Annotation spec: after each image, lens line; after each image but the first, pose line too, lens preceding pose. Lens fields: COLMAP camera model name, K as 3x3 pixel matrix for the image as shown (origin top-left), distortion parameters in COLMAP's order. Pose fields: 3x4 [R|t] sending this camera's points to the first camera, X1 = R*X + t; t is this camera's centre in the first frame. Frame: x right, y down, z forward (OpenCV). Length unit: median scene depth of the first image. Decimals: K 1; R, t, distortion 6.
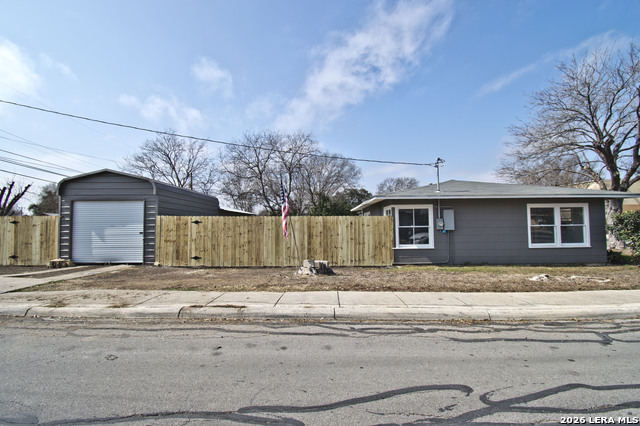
lens RADIAL K [[297.5, 0, 319.7], [0, 297.5, 213.3], [0, 0, 1]] dist [-0.003178, -0.006578]
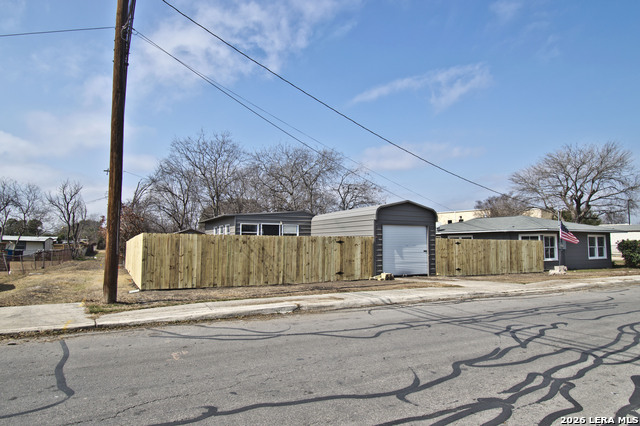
lens RADIAL K [[411.7, 0, 323.0], [0, 411.7, 212.2], [0, 0, 1]] dist [0.002832, 0.000595]
pose [[0.861445, 0.047004, 0.505671, -1.903250], [-0.024851, 0.998416, -0.050473, -0.001738], [-0.507242, 0.030913, 0.861249, -0.323306]]
